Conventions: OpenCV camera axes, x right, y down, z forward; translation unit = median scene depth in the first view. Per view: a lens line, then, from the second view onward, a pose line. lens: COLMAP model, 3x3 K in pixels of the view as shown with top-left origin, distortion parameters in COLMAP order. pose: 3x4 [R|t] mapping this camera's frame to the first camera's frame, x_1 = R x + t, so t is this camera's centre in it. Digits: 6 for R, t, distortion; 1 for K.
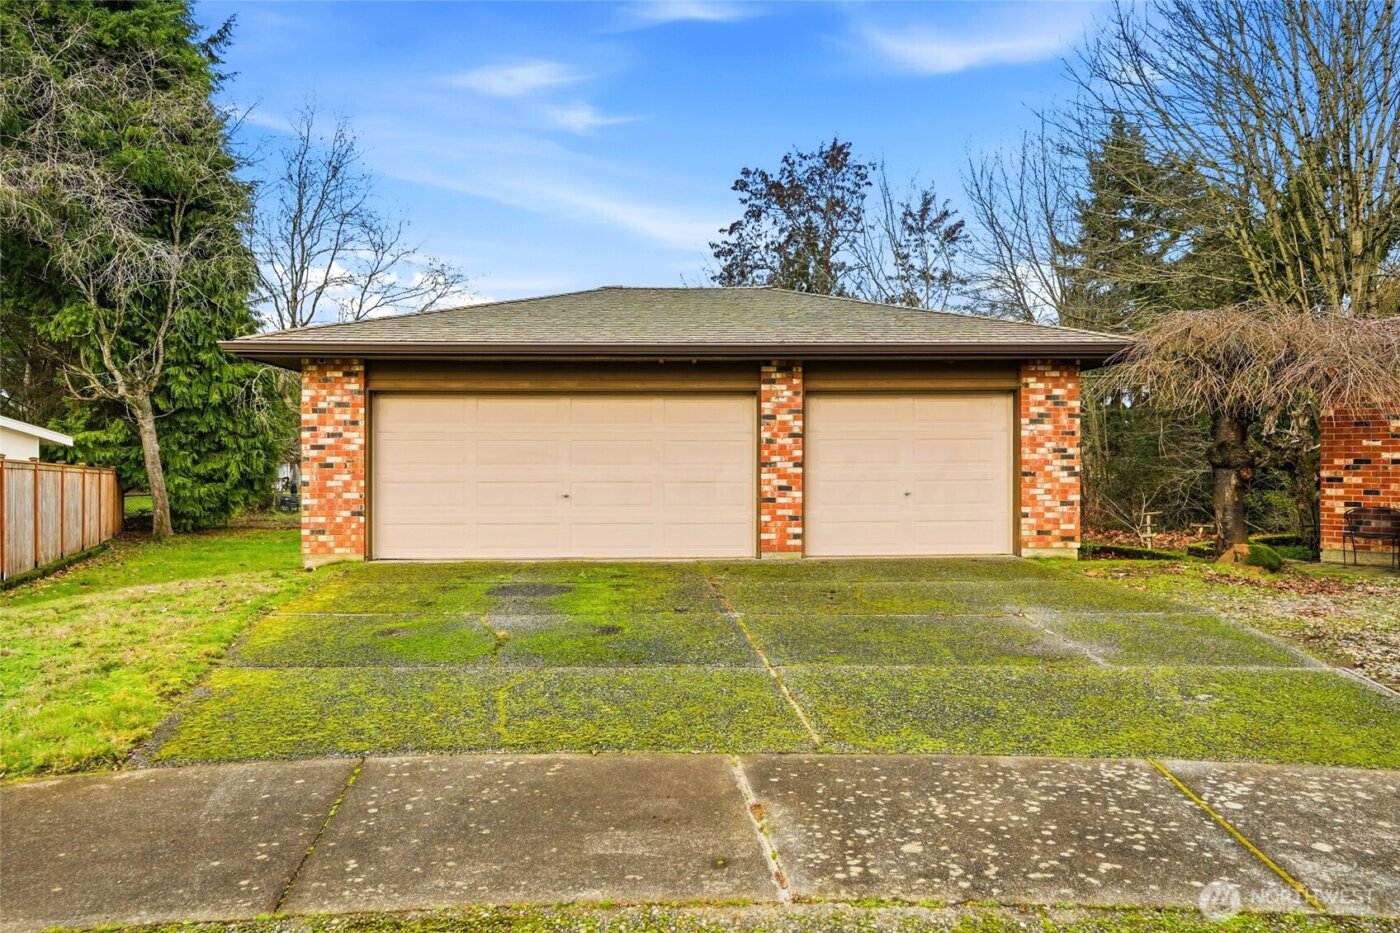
lens RADIAL K [[989.1, 0, 695.6], [0, 989.1, 457.8], [0, 0, 1]] dist [-0.005565, 0.003252]
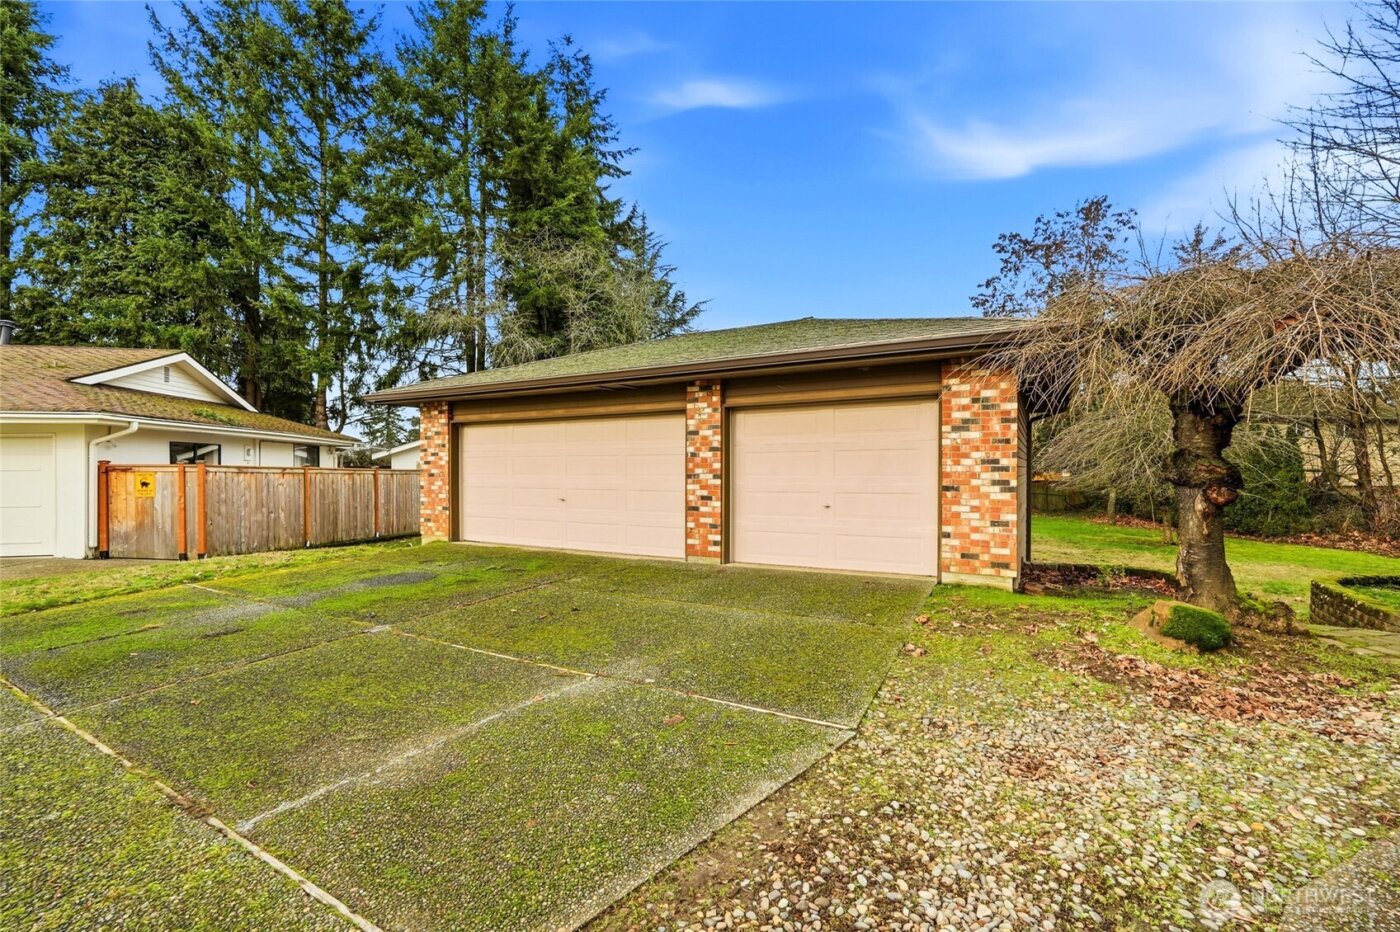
lens RADIAL K [[621.0, 0, 697.9], [0, 621.0, 466.8], [0, 0, 1]] dist [-0.008033, 0.001986]
pose [[0.853161, -0.001769, -0.521645, 0.433558], [0.004882, 0.999978, 0.004593, -0.006619], [0.521625, -0.006465, 0.853150, 0.411587]]
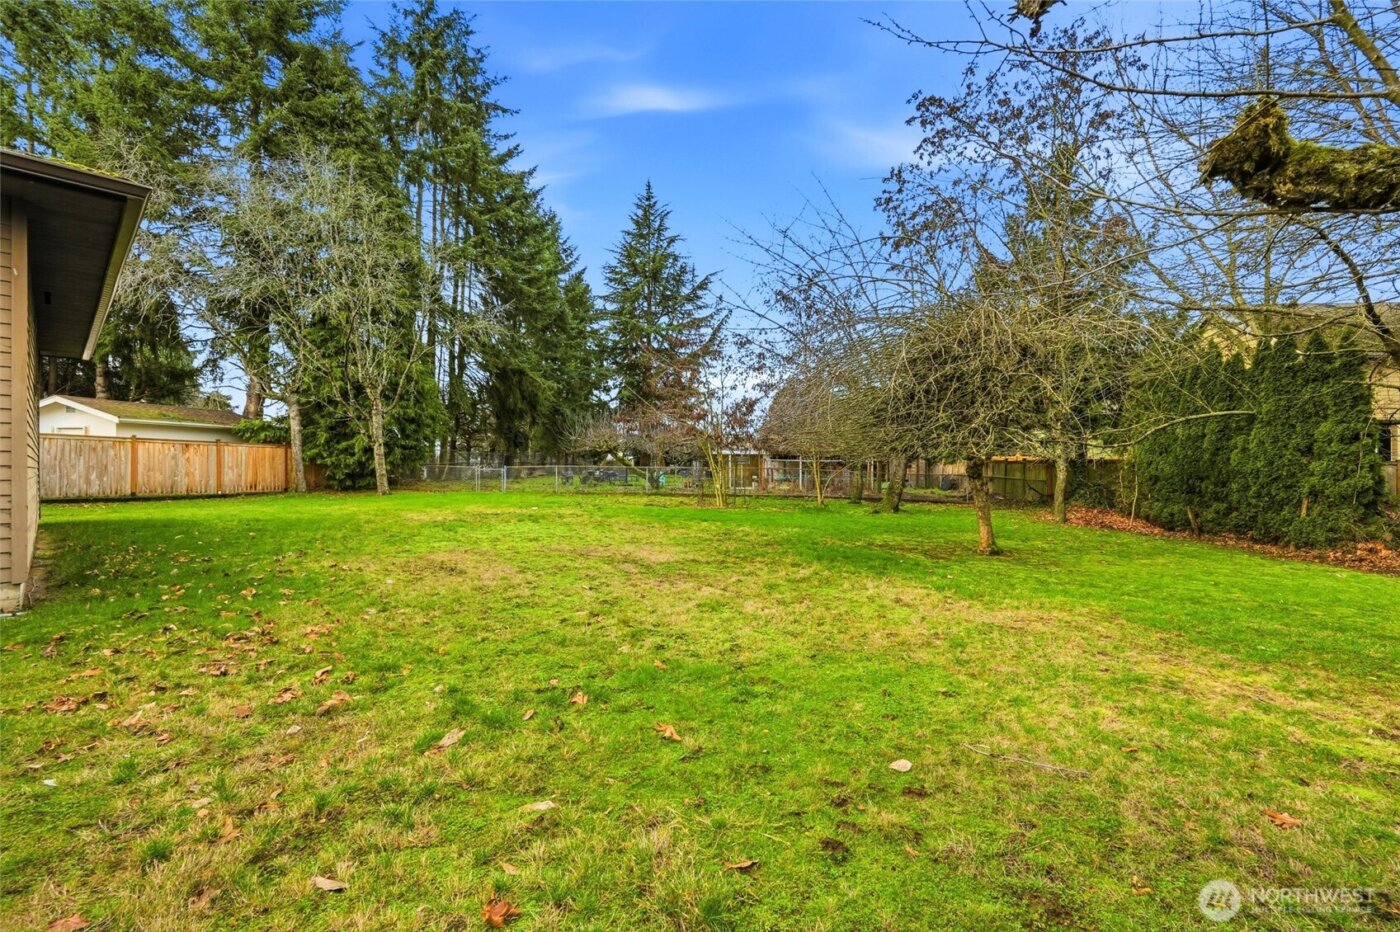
lens RADIAL K [[621.0, 0, 692.0], [0, 621.0, 457.8], [0, 0, 1]] dist [-0.008033, 0.001986]
pose [[0.697255, -0.013713, -0.716692, 0.983699], [0.004901, 0.999885, -0.014362, 0.092335], [0.716806, 0.006502, 0.697242, 1.576848]]
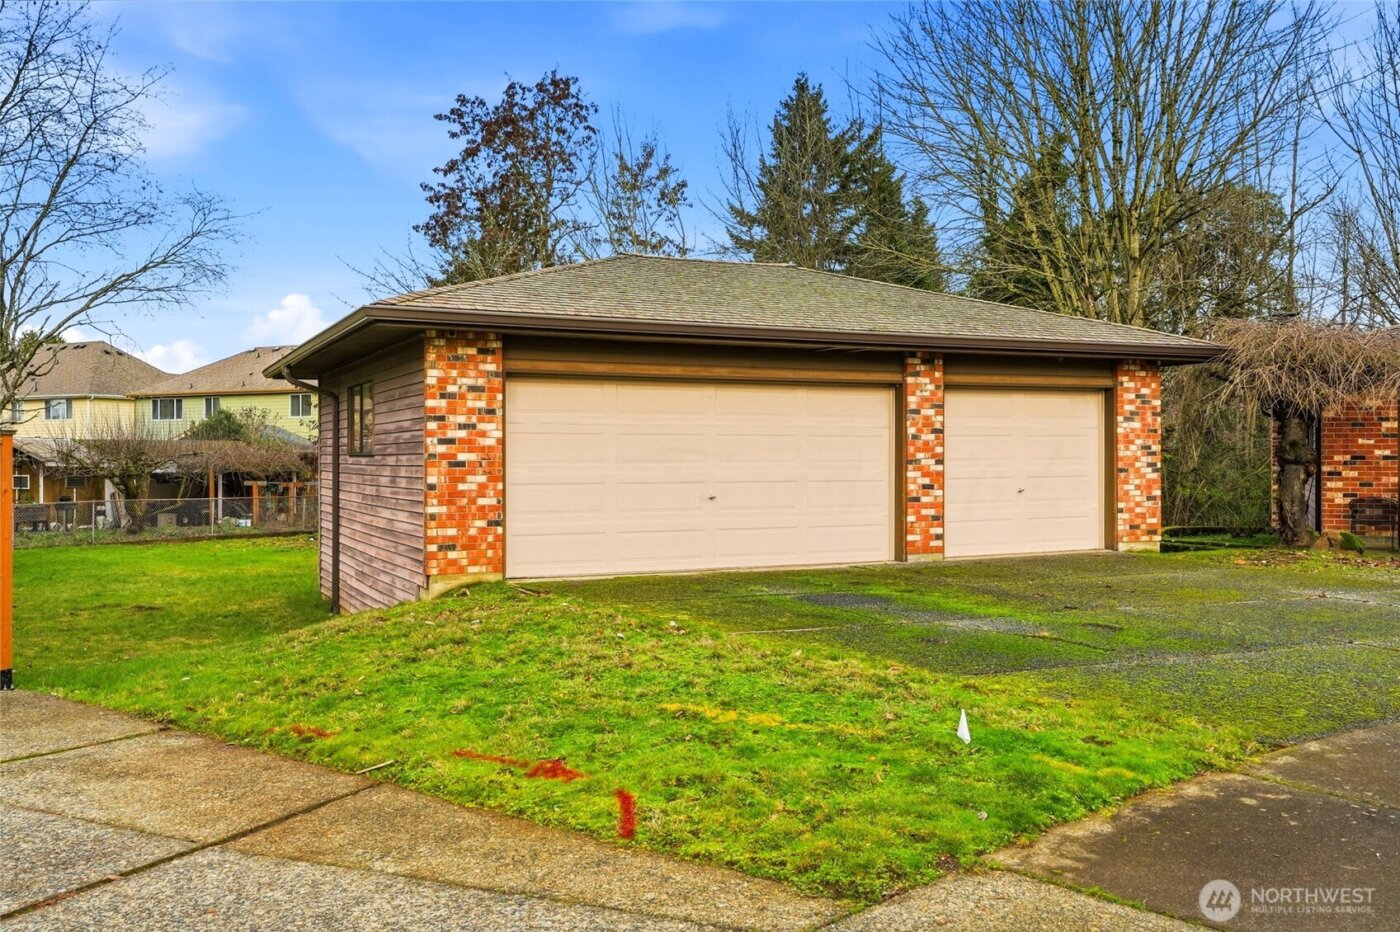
lens RADIAL K [[1236.4, 0, 701.4], [0, 1236.4, 457.5], [0, 0, 1]] dist [-0.003583, 0.001445]
pose [[0.915543, -0.001139, 0.402218, -0.581979], [0.000114, 0.999997, 0.002573, -0.000252], [-0.402220, -0.002309, 0.915540, 0.000004]]
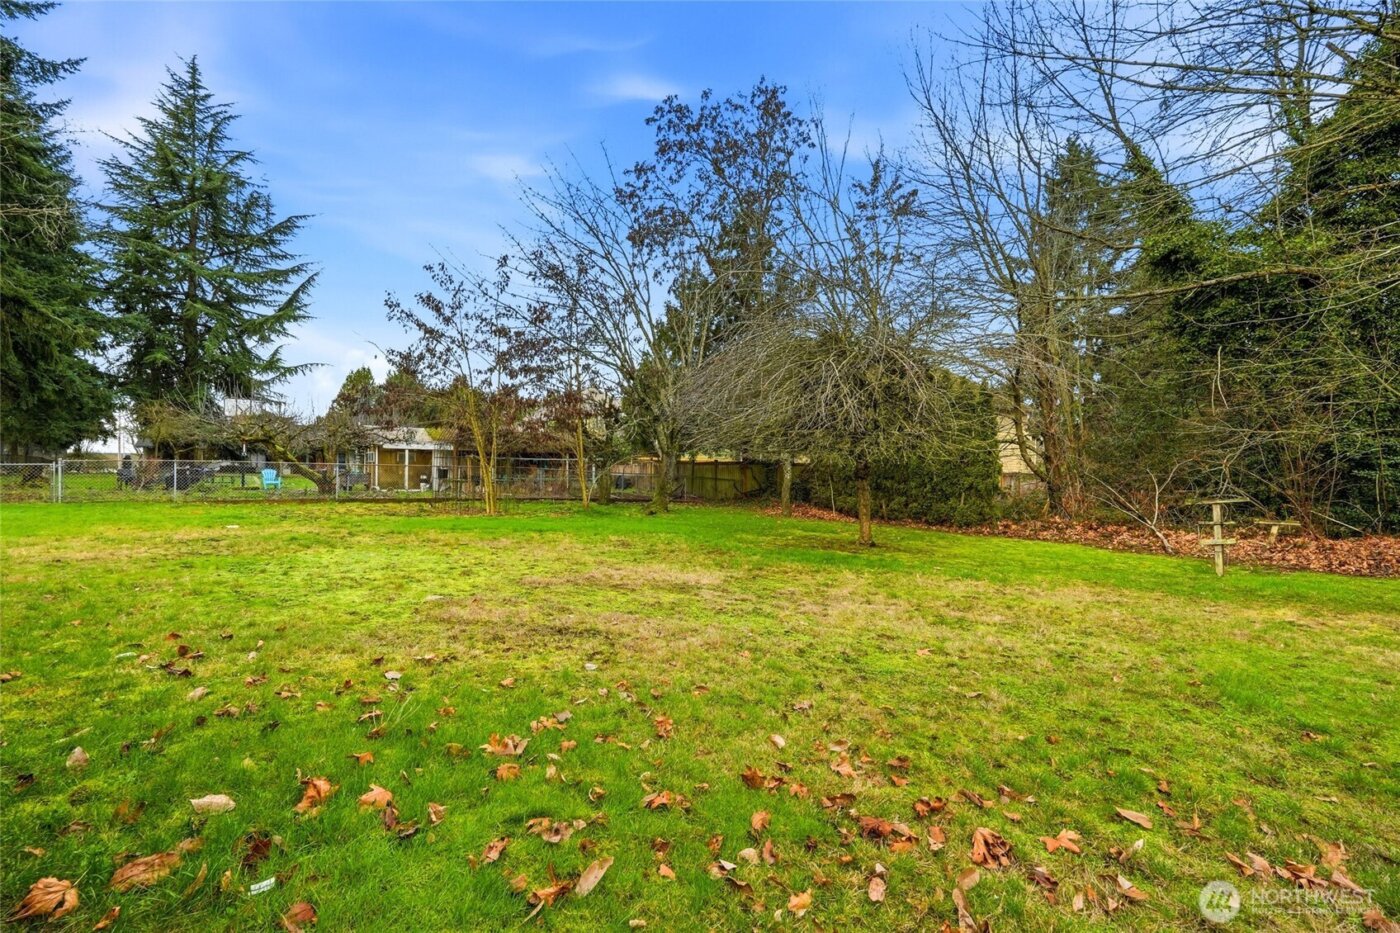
lens RADIAL K [[621.0, 0, 707.7], [0, 621.0, 473.6], [0, 0, 1]] dist [-0.008033, 0.001986]
pose [[0.996055, 0.009058, -0.088274, 0.481486], [-0.007968, 0.999888, 0.012700, 0.091289], [0.088379, -0.011947, 0.996015, 1.489428]]
